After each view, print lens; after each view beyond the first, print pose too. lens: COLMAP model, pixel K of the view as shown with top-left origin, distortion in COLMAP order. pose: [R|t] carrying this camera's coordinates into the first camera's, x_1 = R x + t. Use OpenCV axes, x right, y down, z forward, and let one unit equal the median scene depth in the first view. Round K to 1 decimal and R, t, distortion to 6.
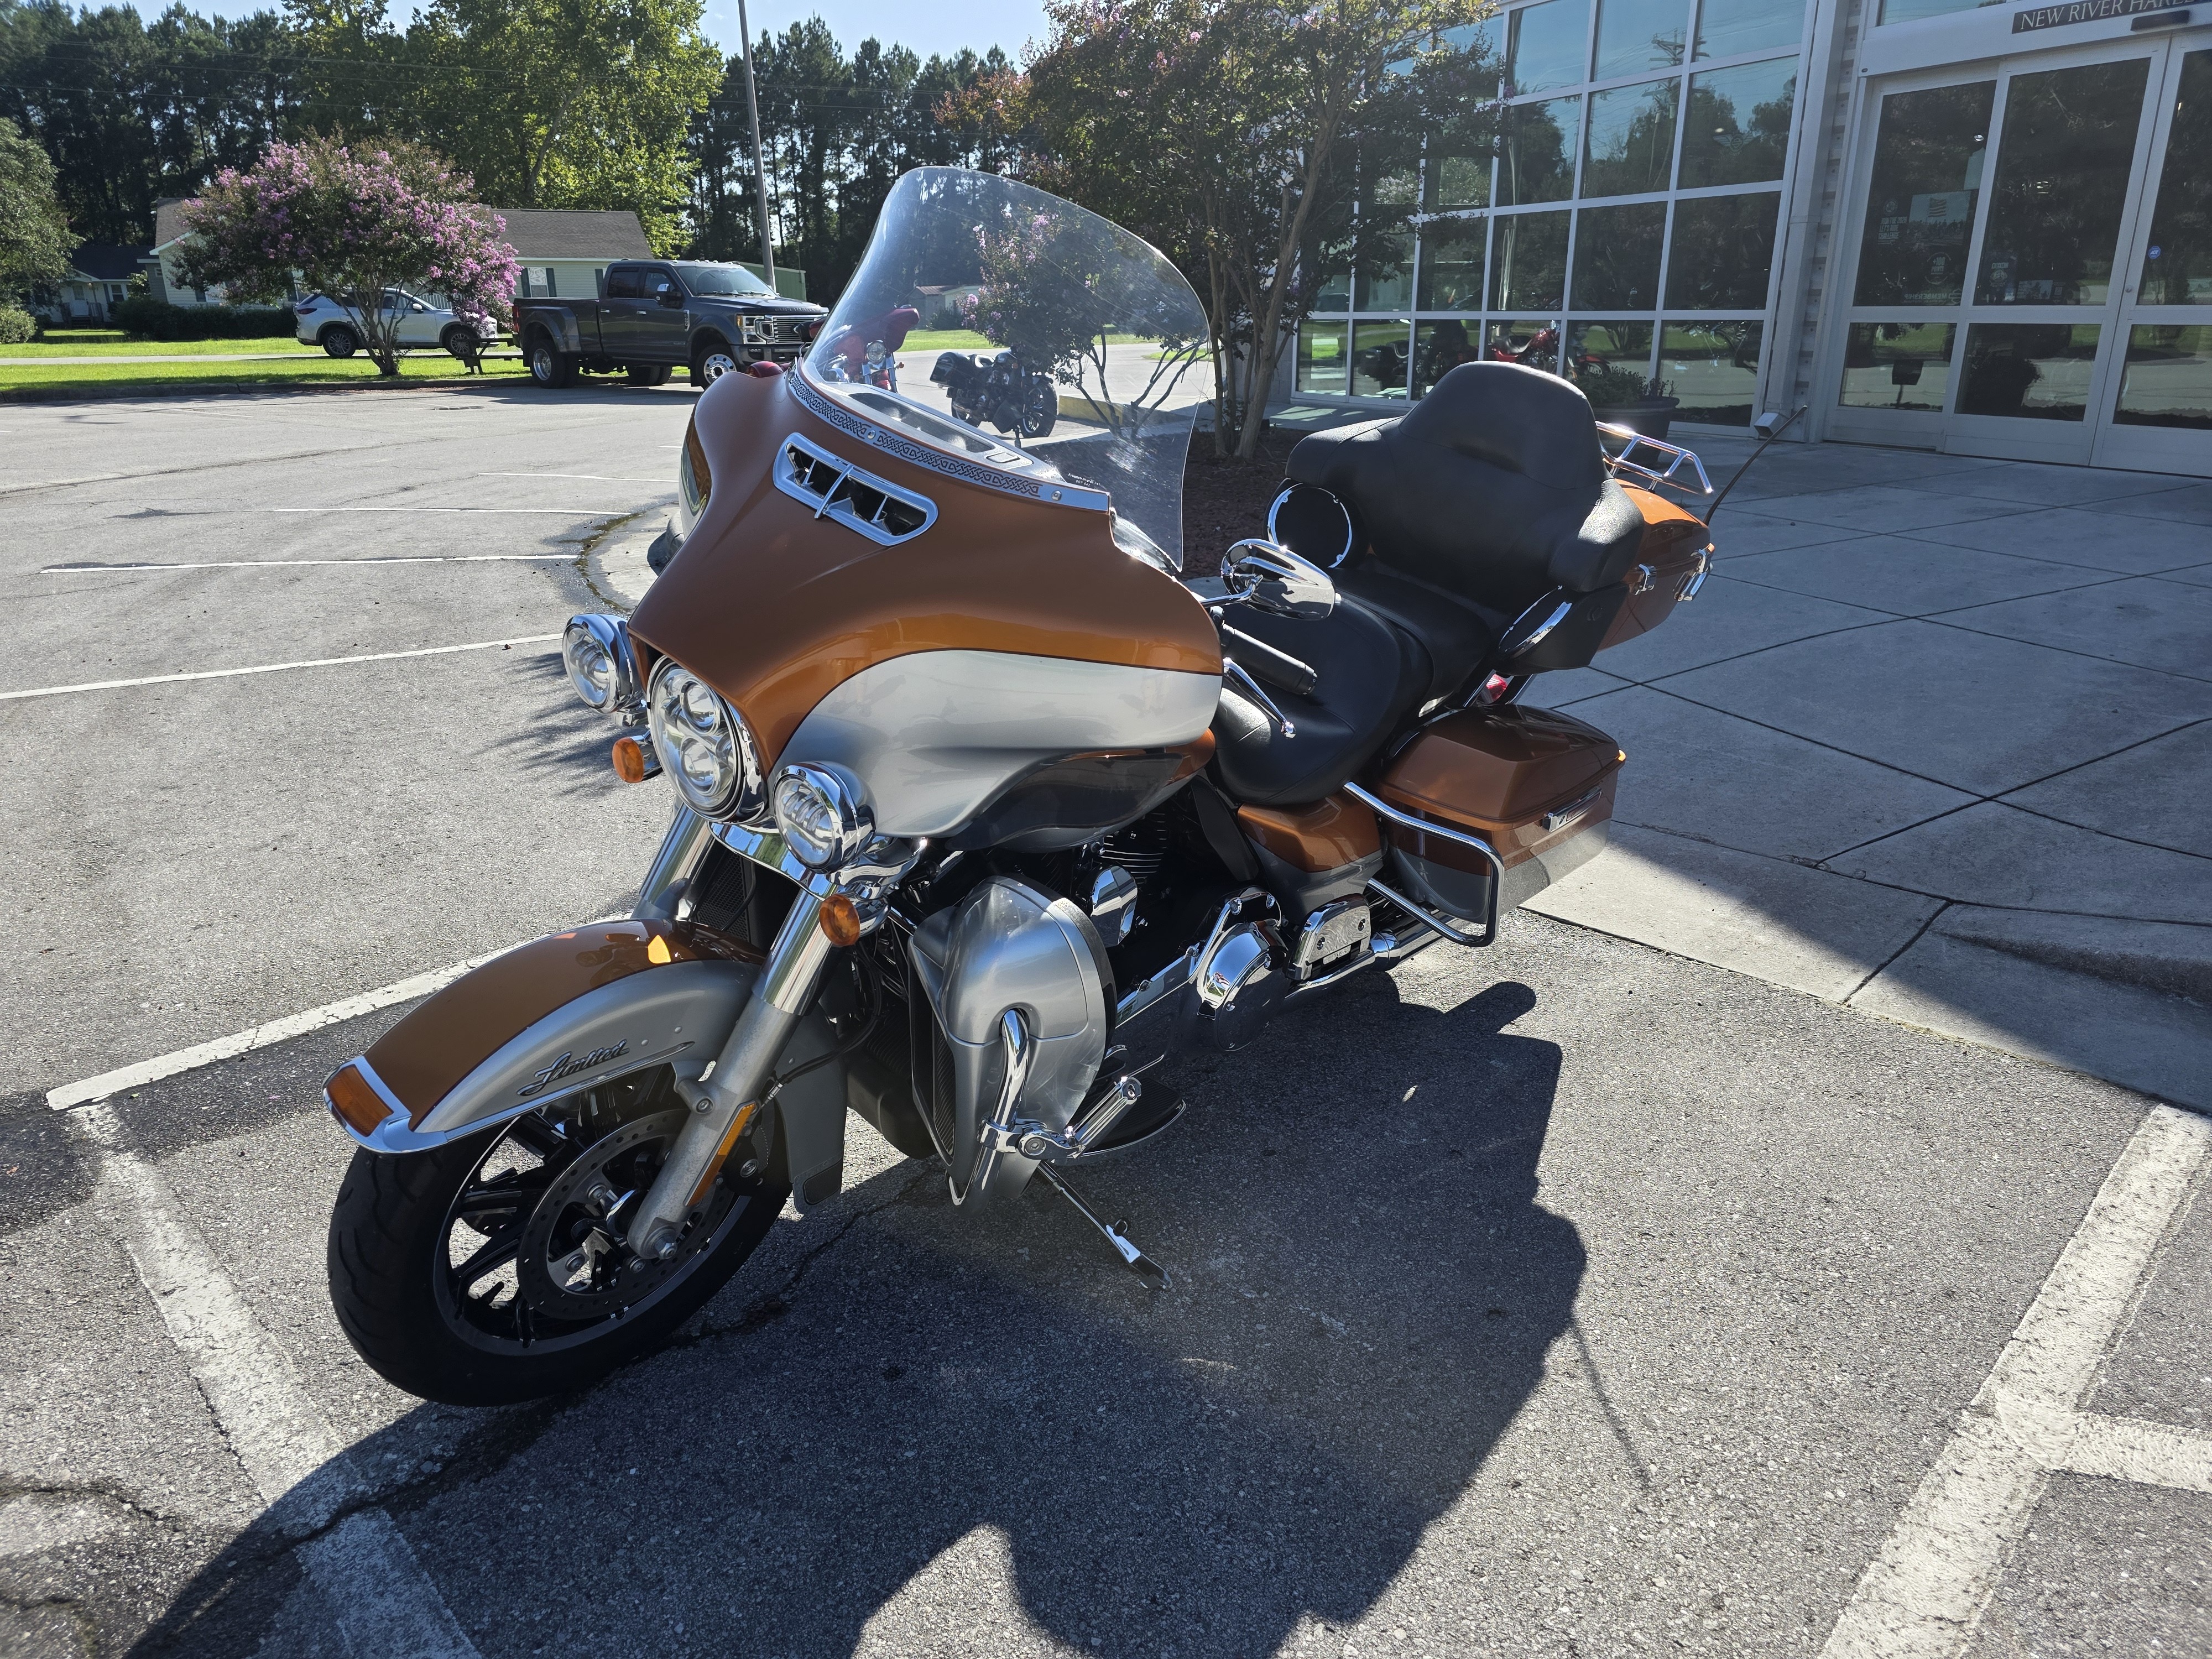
lens RADIAL K [[1493.1, 0, 1102.1], [0, 1493.1, 801.8], [0, 0, 1]] dist [0.037272, -0.036724]
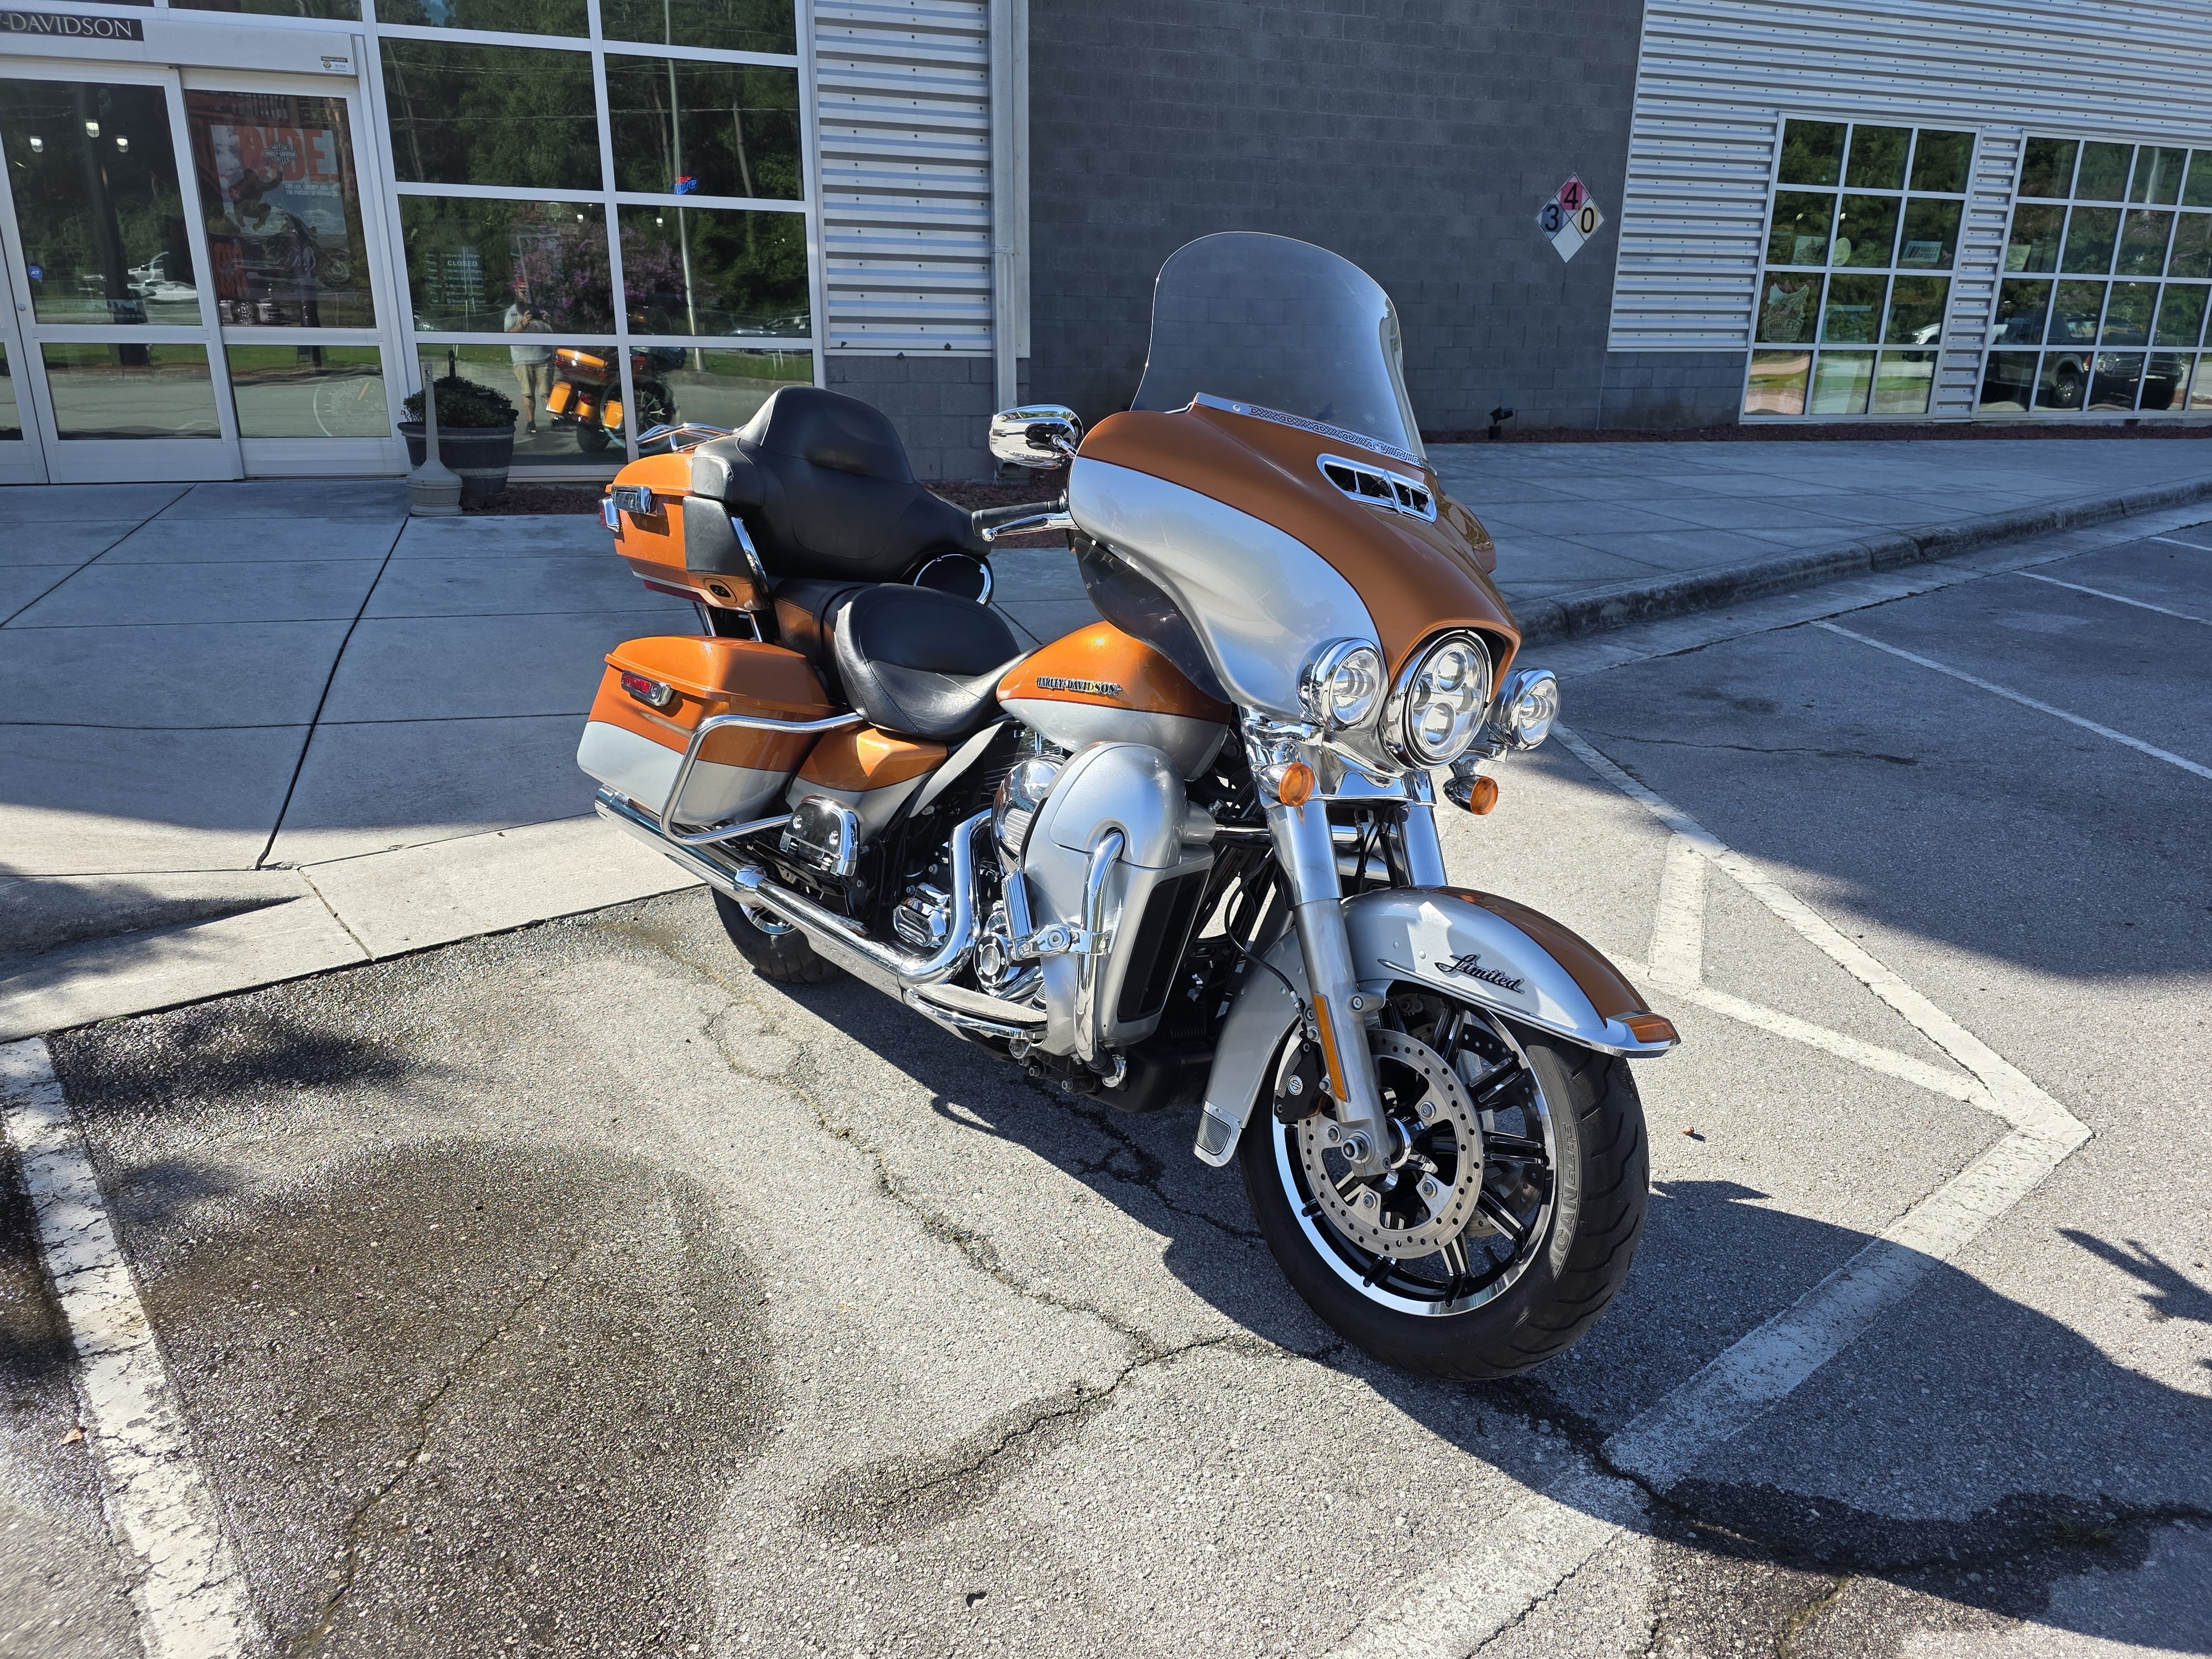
lens RADIAL K [[1508.0, 0, 1141.1], [0, 1508.0, 771.0], [0, 0, 1]] dist [0.045347, -0.045964]
pose [[0.067619, -0.266867, 0.961358, -0.859272], [0.295499, 0.925688, 0.236180, -0.203008], [-0.952947, 0.268110, 0.141453, 0.622398]]
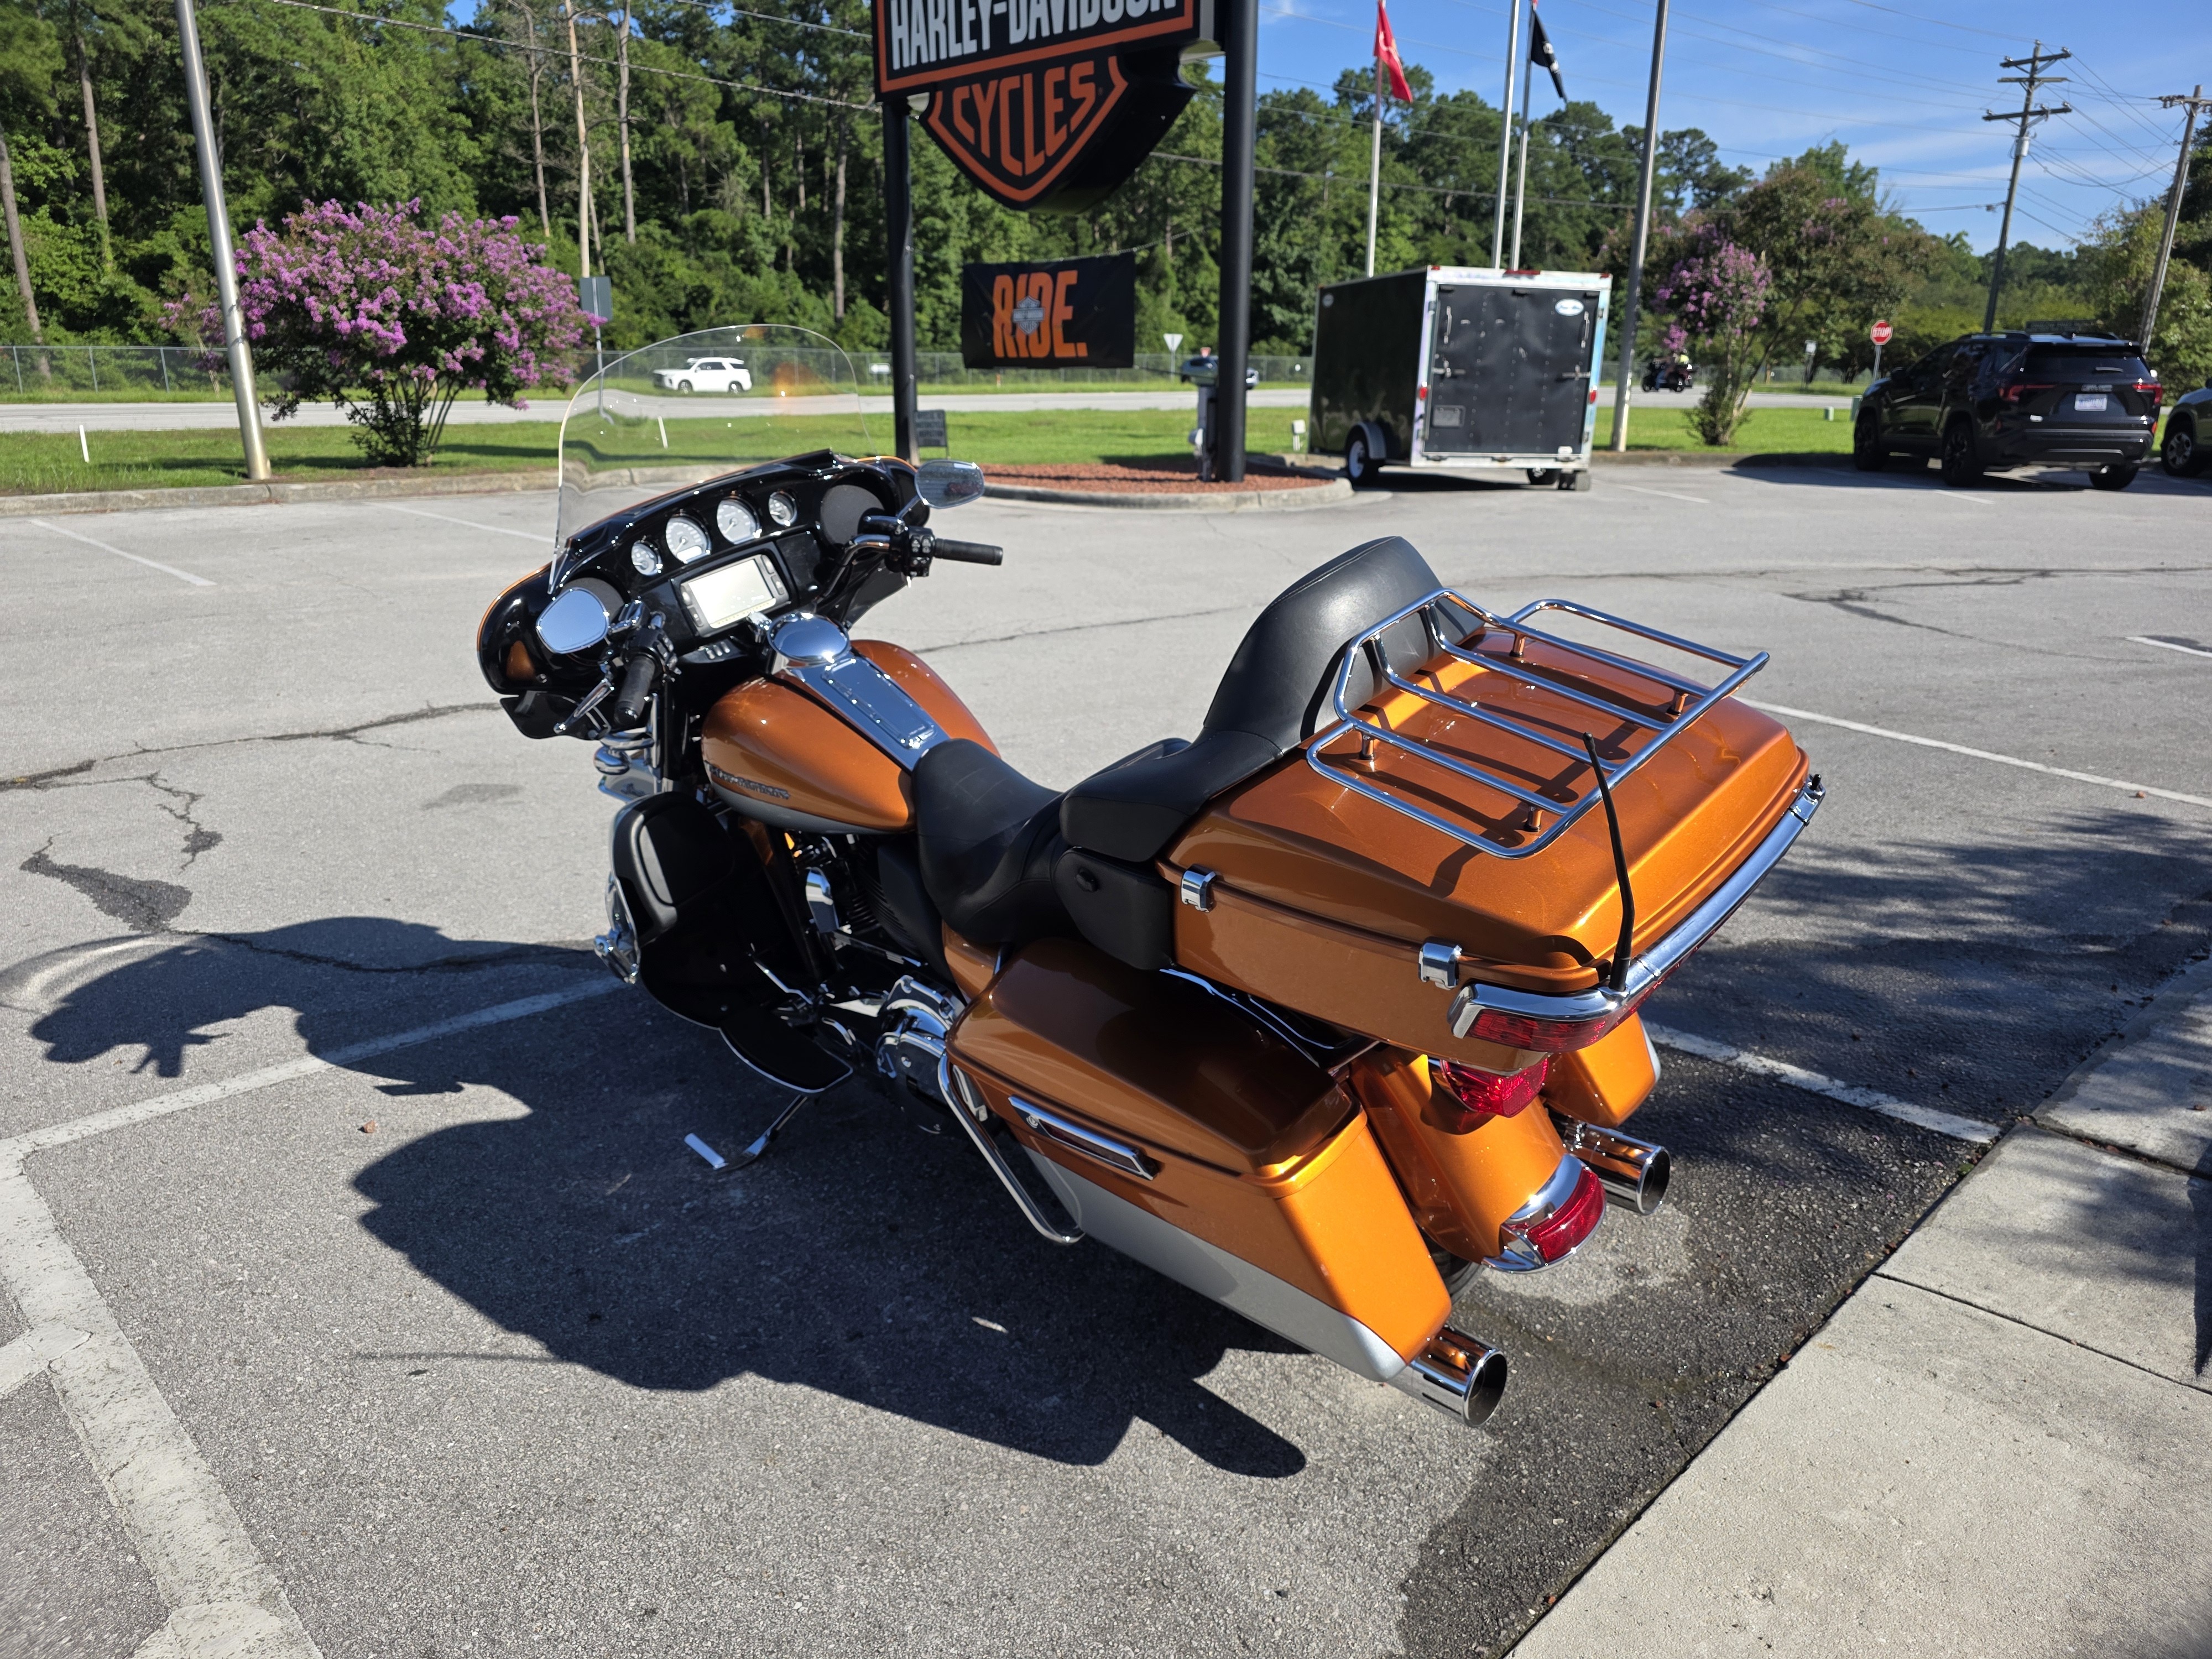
lens RADIAL K [[1489.9, 0, 1099.6], [0, 1489.9, 824.3], [0, 0, 1]] dist [0.037665, -0.033431]
pose [[-0.015571, 0.301362, -0.953383, 0.850620], [-0.315219, 0.903396, 0.290710, -0.308201], [0.948891, 0.305051, 0.080928, 0.807532]]
